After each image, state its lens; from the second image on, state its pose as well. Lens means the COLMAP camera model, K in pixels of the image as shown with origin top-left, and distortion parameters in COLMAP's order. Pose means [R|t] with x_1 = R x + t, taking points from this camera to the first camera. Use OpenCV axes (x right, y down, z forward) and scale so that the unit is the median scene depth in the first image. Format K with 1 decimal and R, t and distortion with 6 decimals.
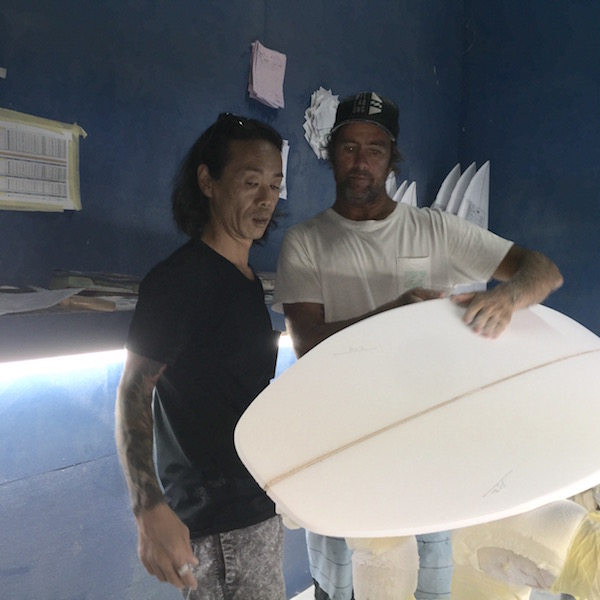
lens RADIAL K [[650.4, 0, 300.0], [0, 650.4, 300.0], [0, 0, 1]] dist [0.010439, -0.061823]
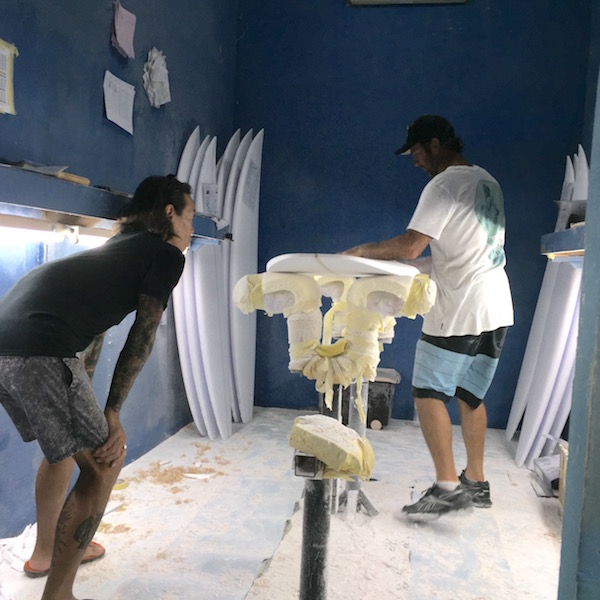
lens RADIAL K [[650.4, 0, 300.0], [0, 650.4, 300.0], [0, 0, 1]] dist [0.010439, -0.061823]
pose [[0.901113, 0.004434, 0.433561, -0.253275], [-0.016281, 0.999589, 0.023614, 0.115045], [-0.433278, -0.028338, 0.900815, -0.231595]]
